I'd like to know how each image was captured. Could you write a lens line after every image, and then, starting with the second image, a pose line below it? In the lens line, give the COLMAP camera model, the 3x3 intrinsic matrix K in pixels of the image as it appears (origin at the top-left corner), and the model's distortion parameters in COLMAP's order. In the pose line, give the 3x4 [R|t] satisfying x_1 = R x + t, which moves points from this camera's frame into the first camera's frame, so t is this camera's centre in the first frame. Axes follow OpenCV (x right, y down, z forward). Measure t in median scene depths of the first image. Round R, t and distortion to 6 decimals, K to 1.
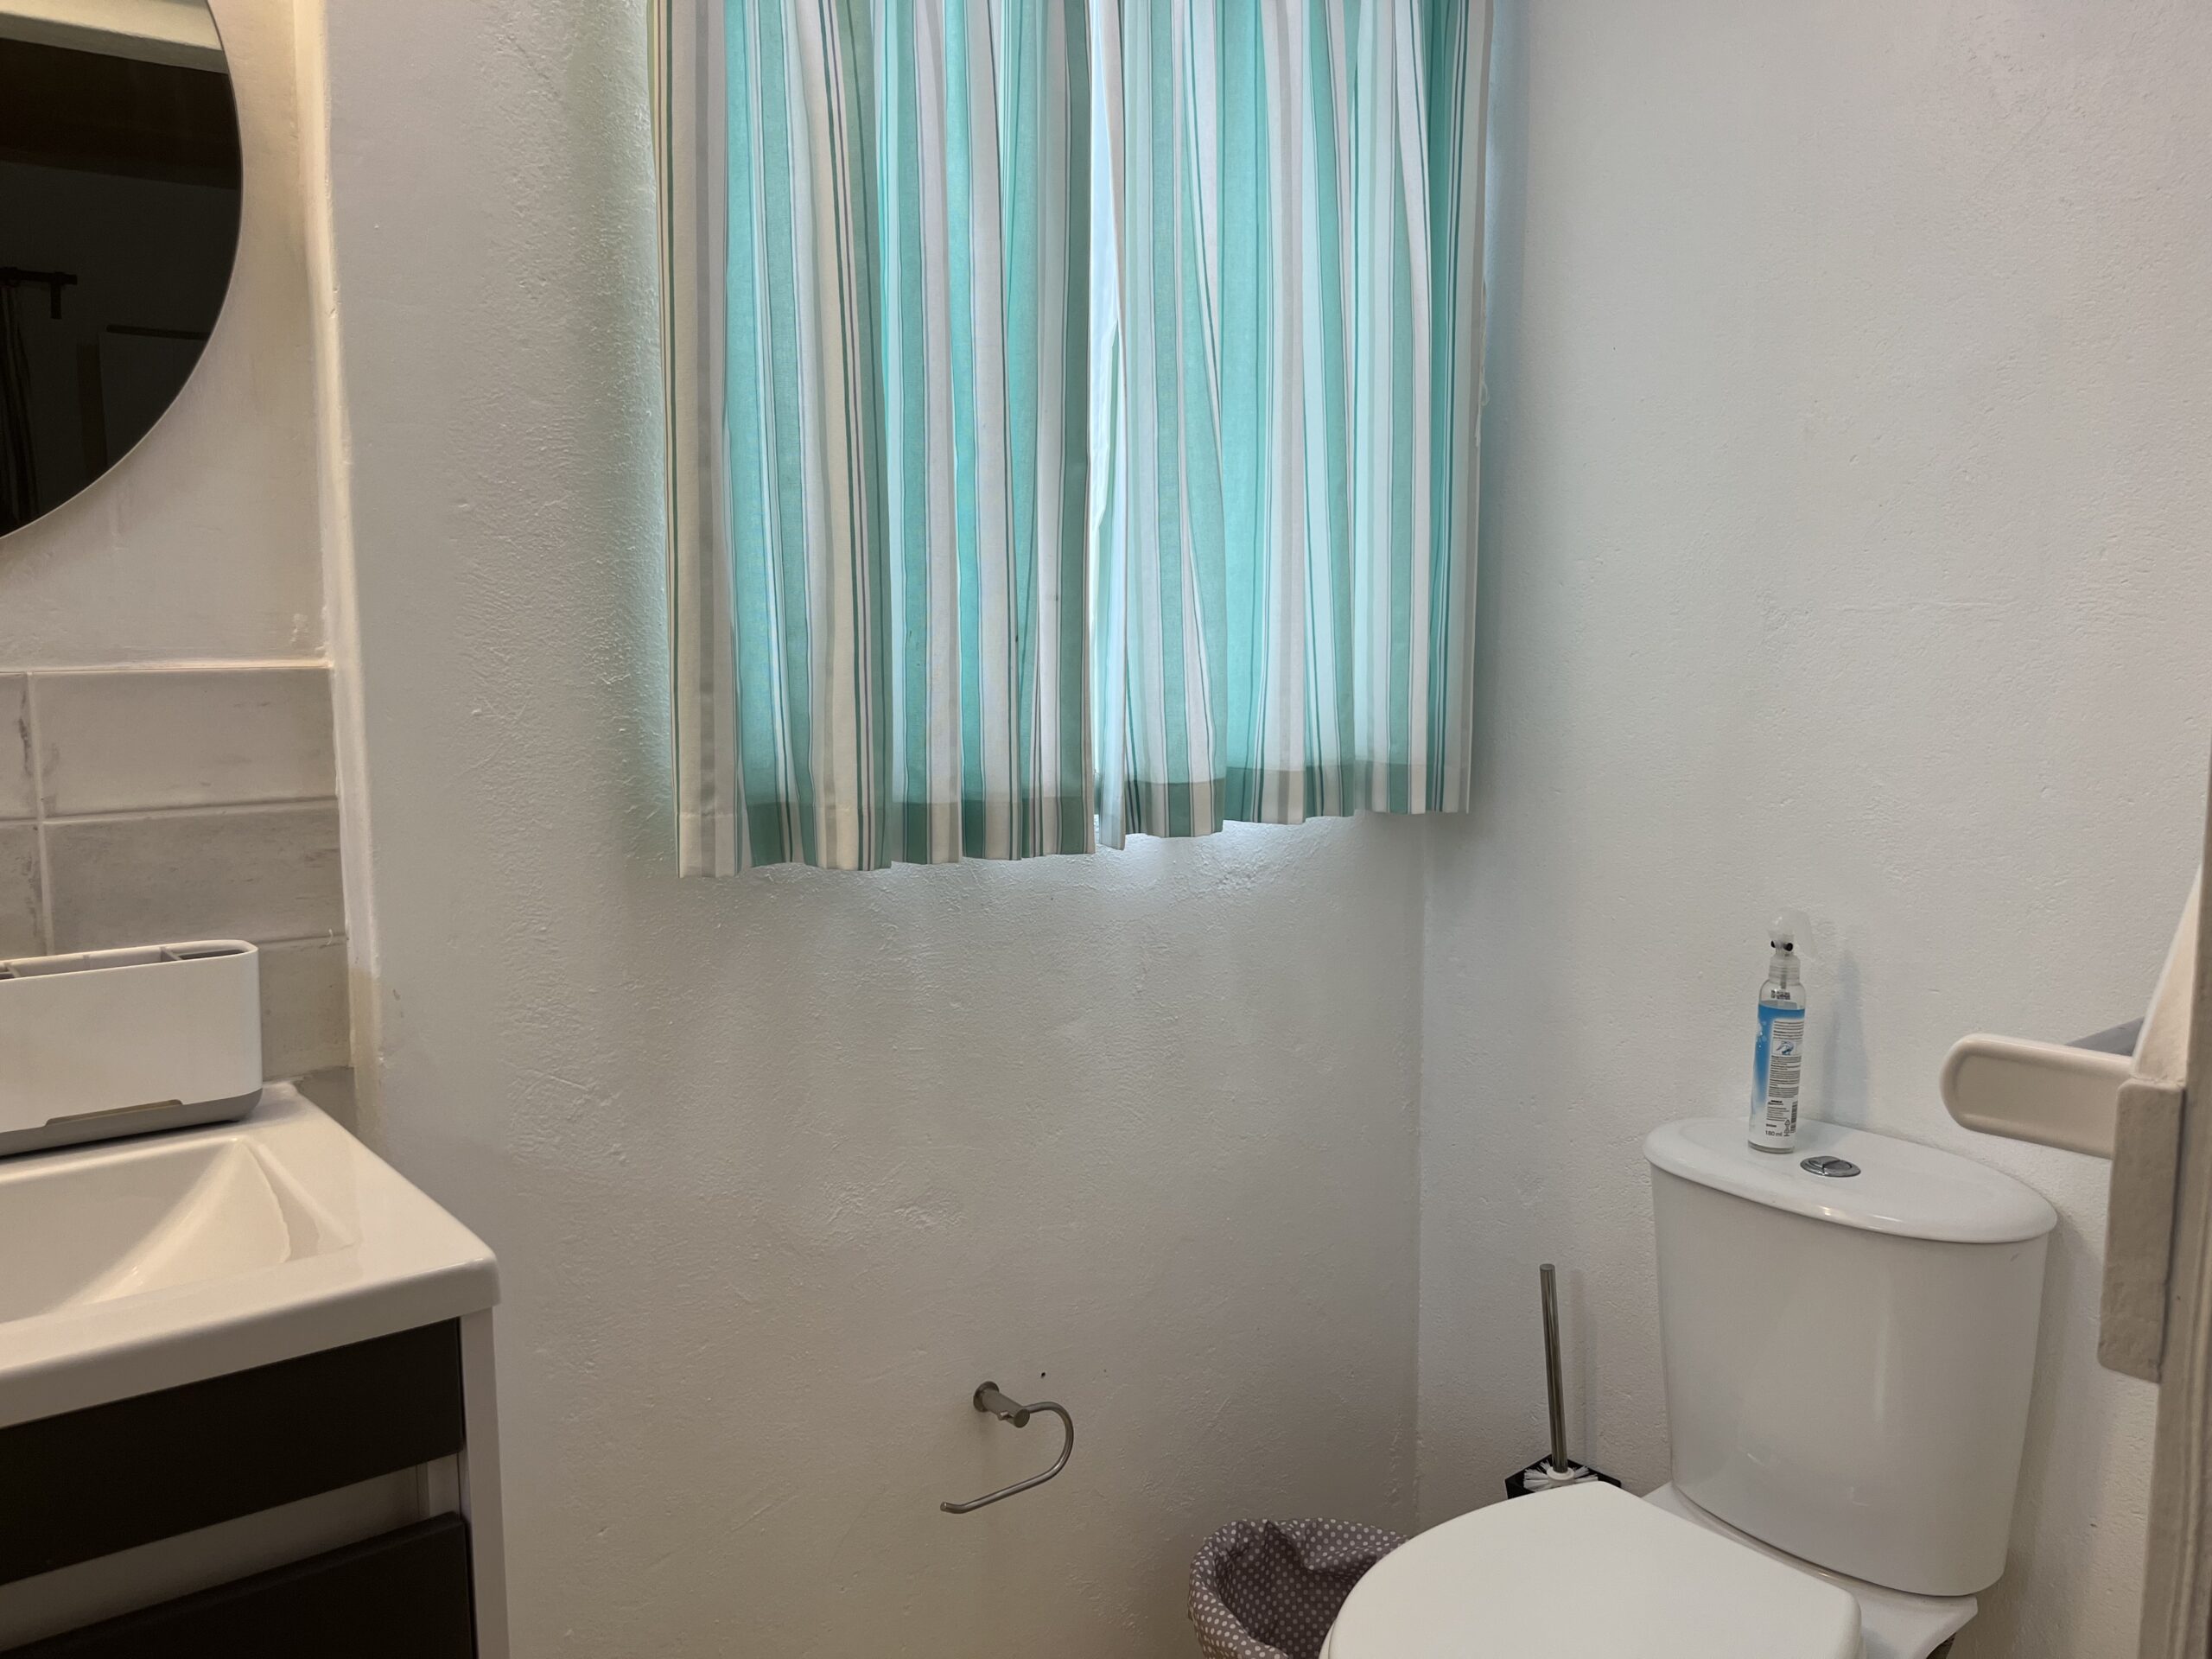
lens RADIAL K [[1680.6, 0, 1106.0], [0, 1680.6, 829.5], [0, 0, 1]] dist [0.002439, 0.002808]
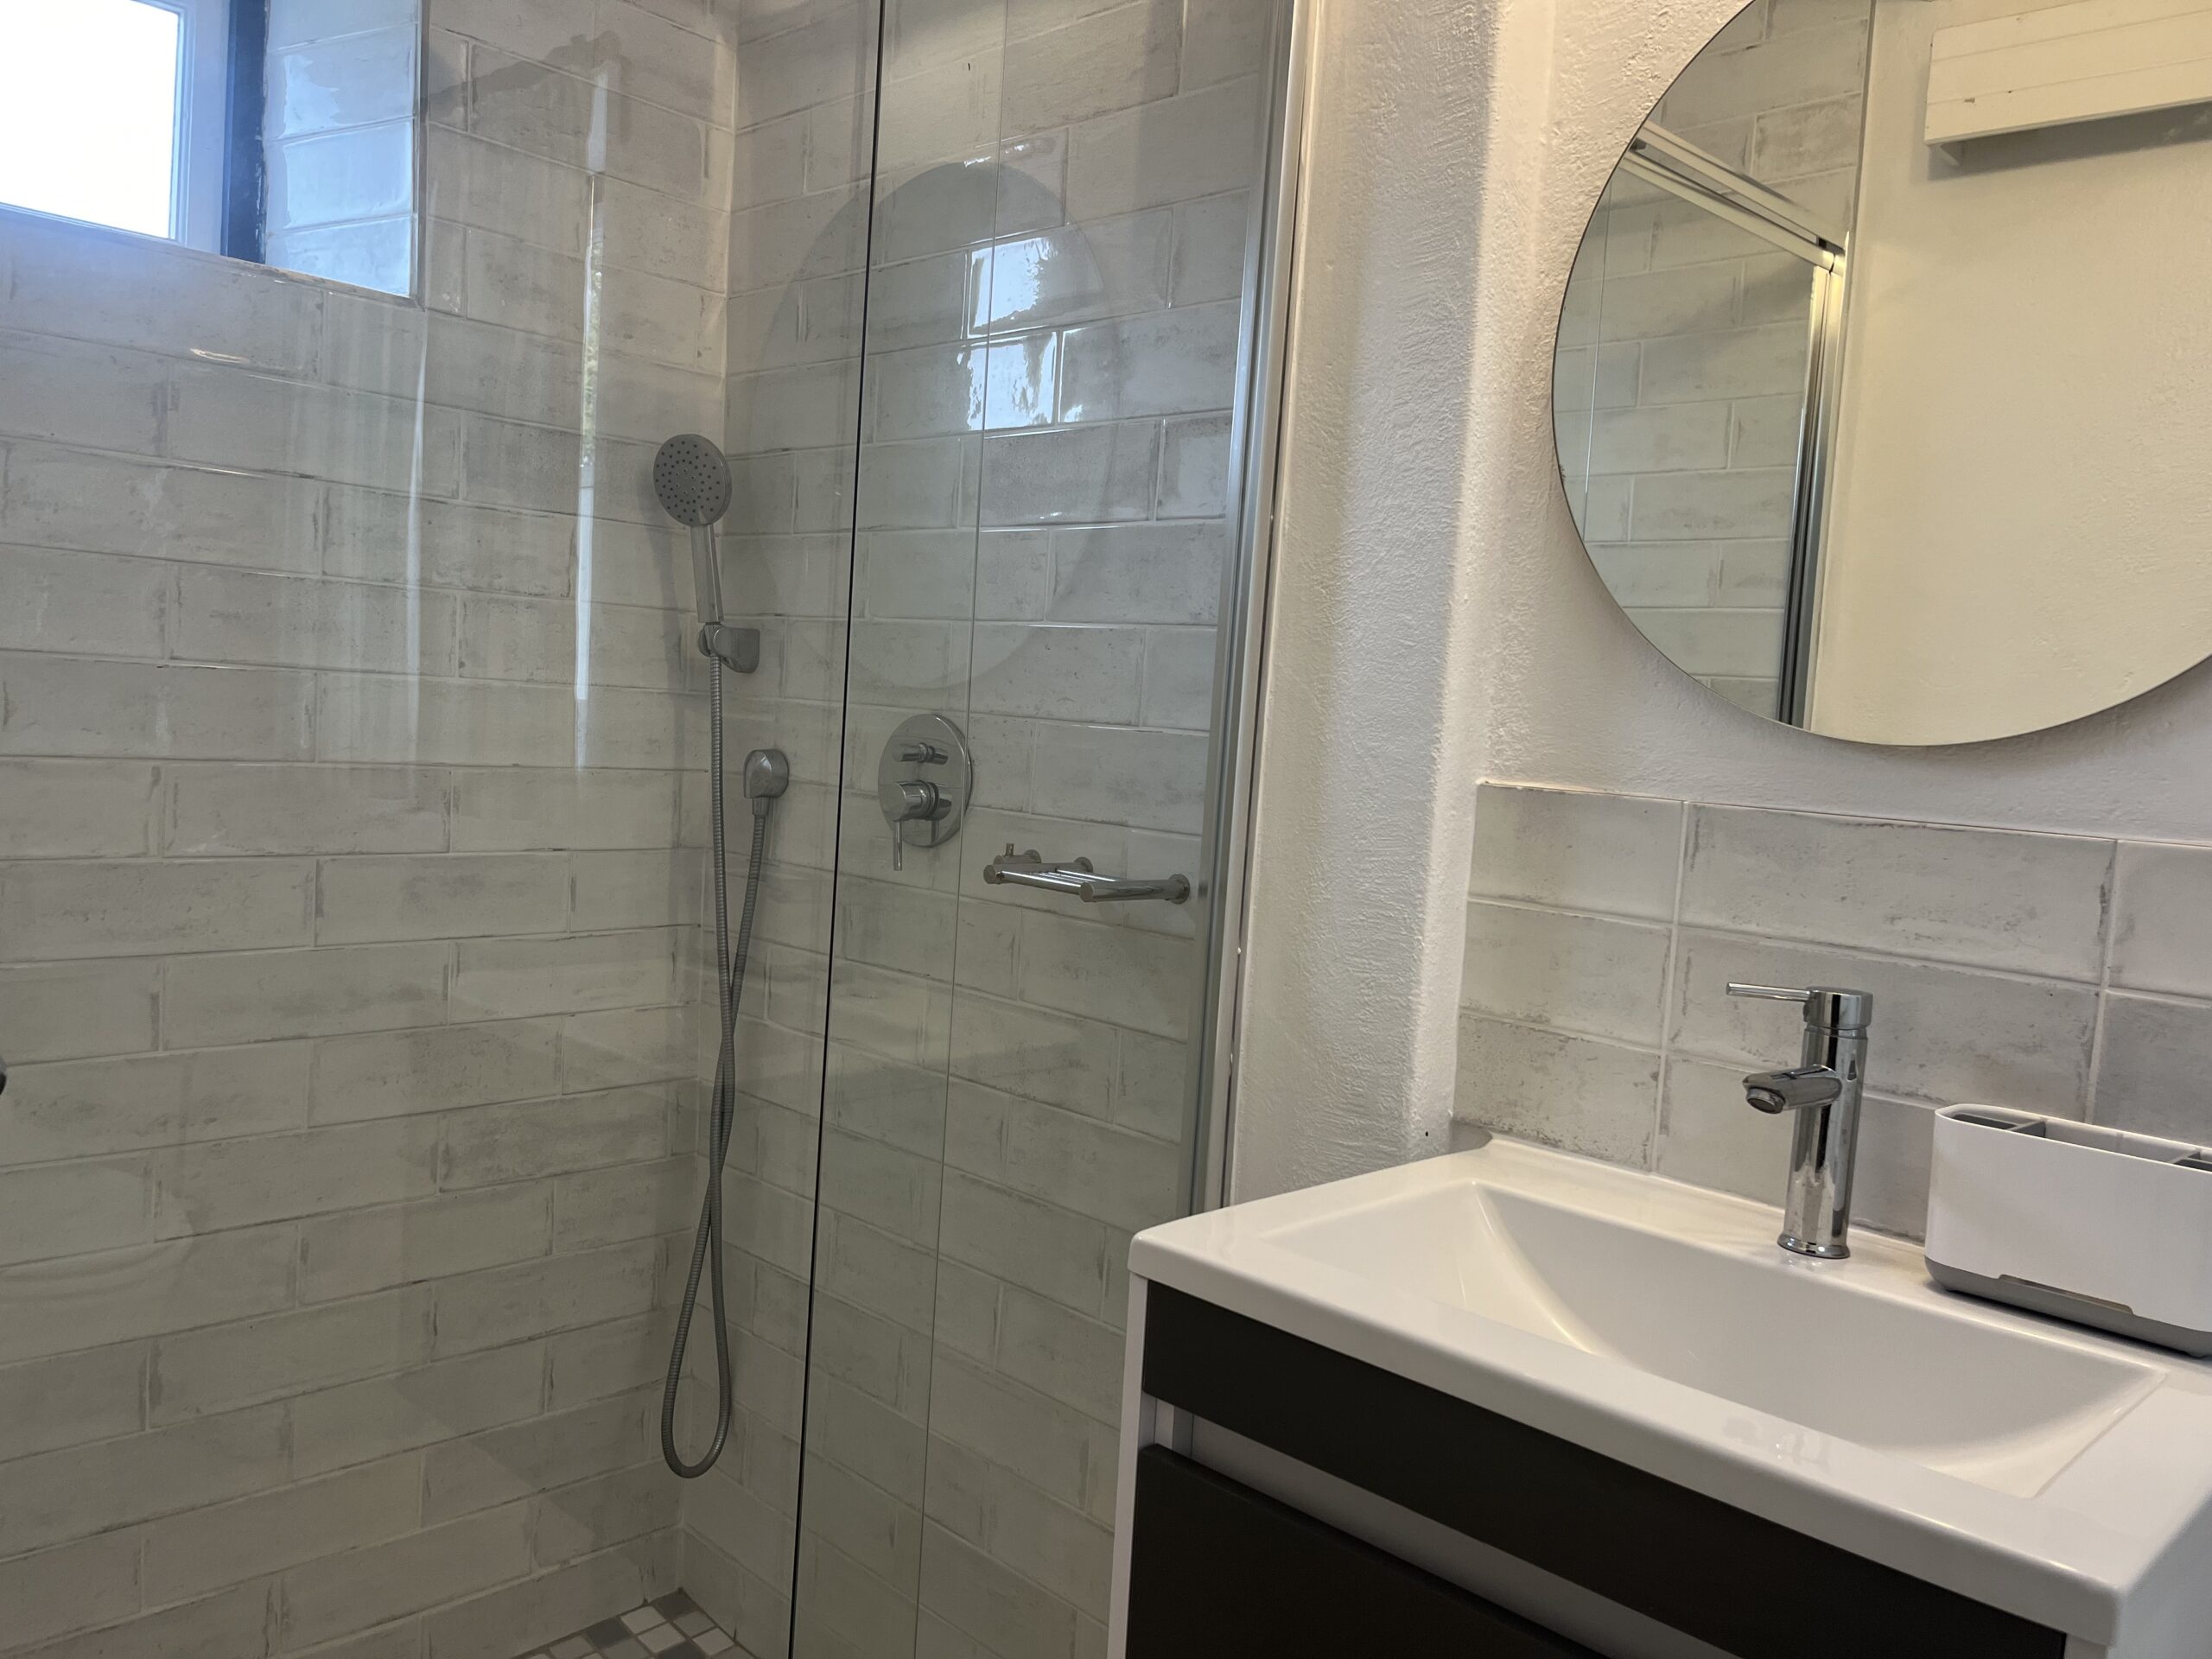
lens RADIAL K [[1680.6, 0, 1106.0], [0, 1680.6, 829.5], [0, 0, 1]] dist [0.002439, 0.002808]
pose [[0.150002, 0.071839, -0.986072, 0.247518], [-0.195090, 0.979898, 0.041712, -0.023658], [0.969247, 0.186116, 0.161002, 0.255595]]
